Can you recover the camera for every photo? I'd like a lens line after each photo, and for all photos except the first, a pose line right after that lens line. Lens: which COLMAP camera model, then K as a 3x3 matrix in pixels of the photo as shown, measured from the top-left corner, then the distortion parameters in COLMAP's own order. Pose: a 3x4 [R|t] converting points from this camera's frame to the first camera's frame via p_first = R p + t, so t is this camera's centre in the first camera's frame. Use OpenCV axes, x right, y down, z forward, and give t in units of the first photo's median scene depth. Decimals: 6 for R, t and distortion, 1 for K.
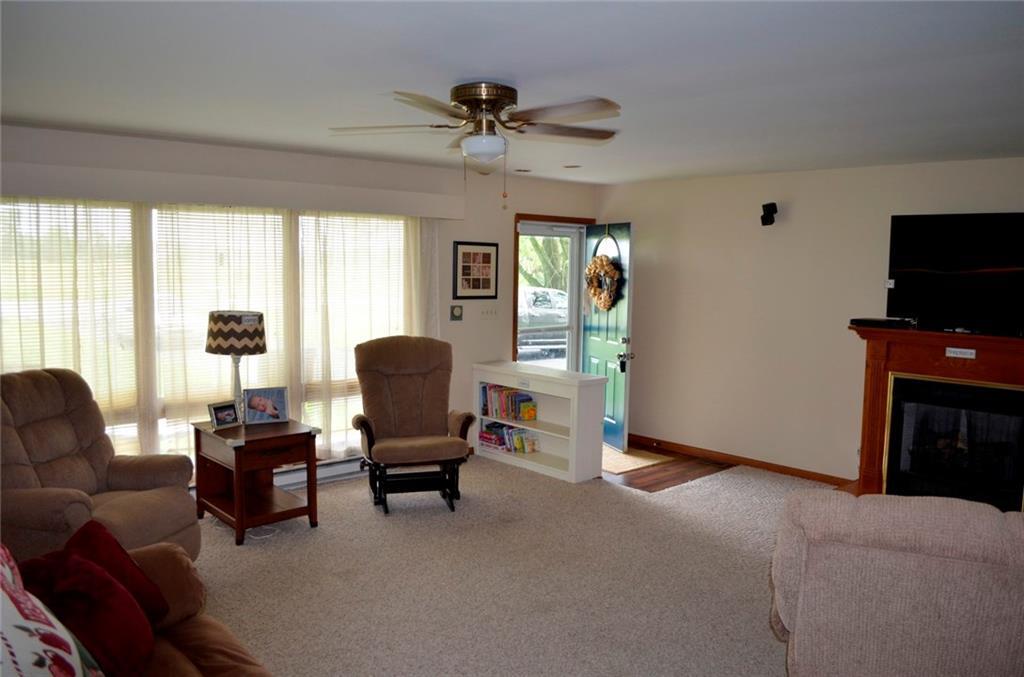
lens RADIAL K [[811.1, 0, 512.0], [0, 811.1, 338.5], [0, 0, 1]] dist [-0.078040, 0.001711]
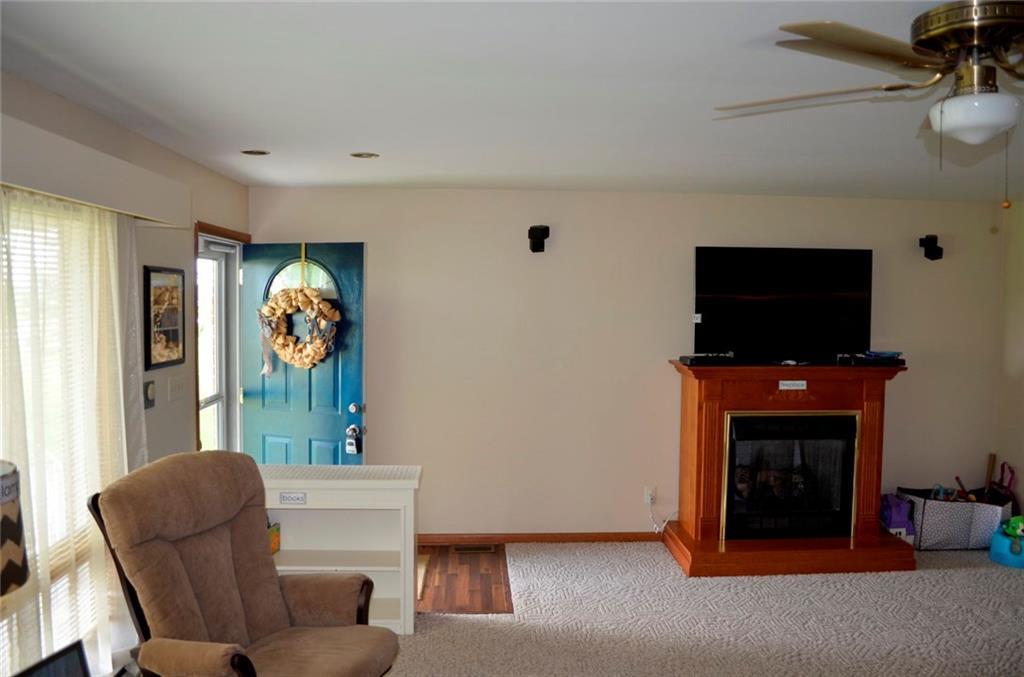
lens RADIAL K [[811.1, 0, 512.0], [0, 811.1, 338.5], [0, 0, 1]] dist [-0.078040, 0.001711]
pose [[0.626879, -0.052160, 0.777369, -0.404489], [0.073582, 0.997260, 0.007577, -0.067140], [-0.775634, 0.052450, 0.628999, 0.558368]]
